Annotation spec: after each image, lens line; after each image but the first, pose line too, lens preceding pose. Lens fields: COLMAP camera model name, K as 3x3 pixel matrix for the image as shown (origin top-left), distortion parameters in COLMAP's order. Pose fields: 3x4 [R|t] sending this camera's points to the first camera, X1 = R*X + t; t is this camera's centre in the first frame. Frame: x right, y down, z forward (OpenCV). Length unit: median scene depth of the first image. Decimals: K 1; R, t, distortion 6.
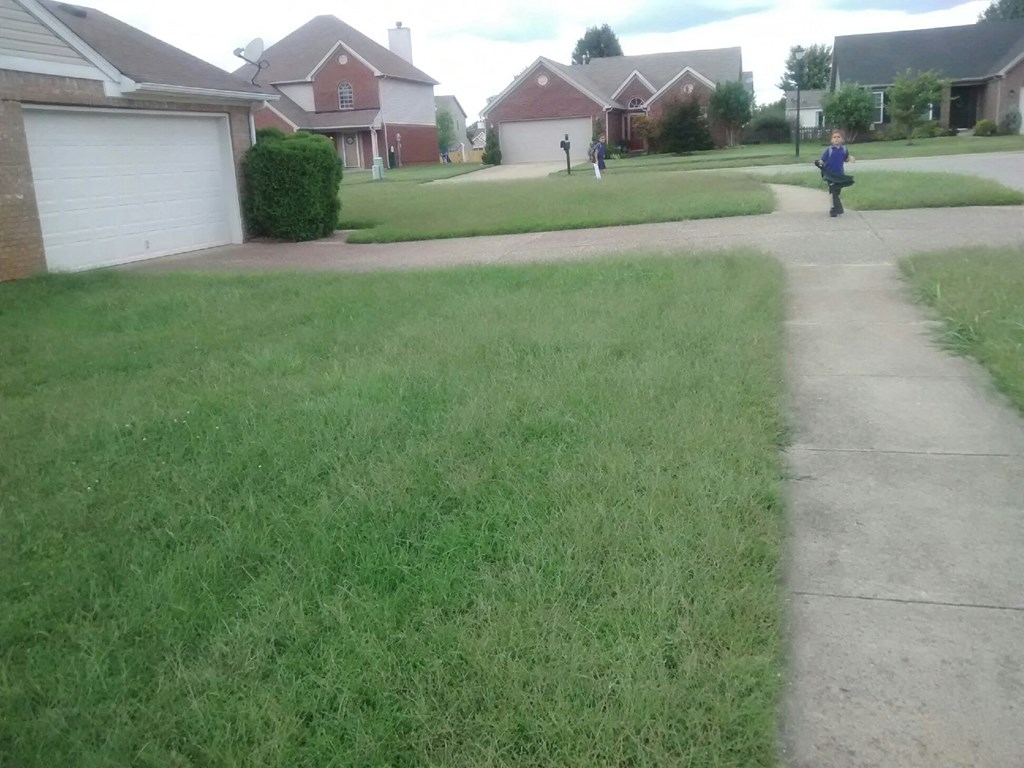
lens RADIAL K [[817.1, 0, 512.0], [0, 817.1, 384.0], [0, 0, 1]] dist [0.007195, 0.001279]
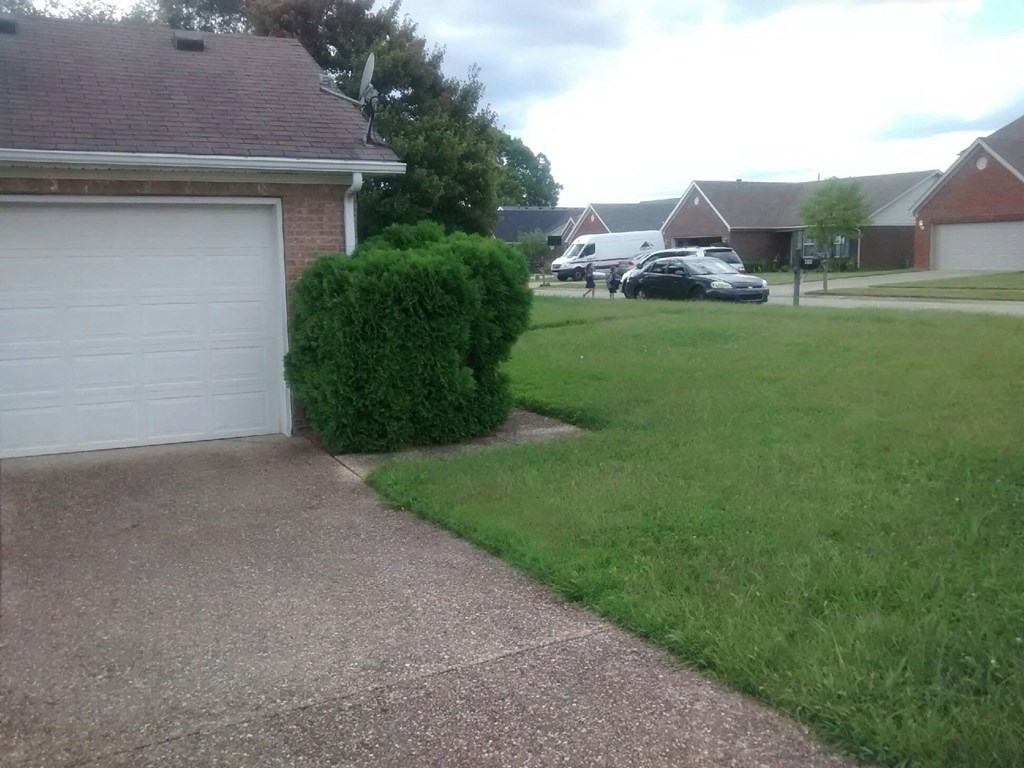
lens RADIAL K [[817.1, 0, 512.0], [0, 817.1, 384.0], [0, 0, 1]] dist [0.007195, 0.001279]
pose [[0.652557, 0.142057, -0.744305, 0.156382], [-0.217109, 0.976139, -0.004043, -0.234537], [0.725971, 0.164234, 0.667828, 0.745873]]
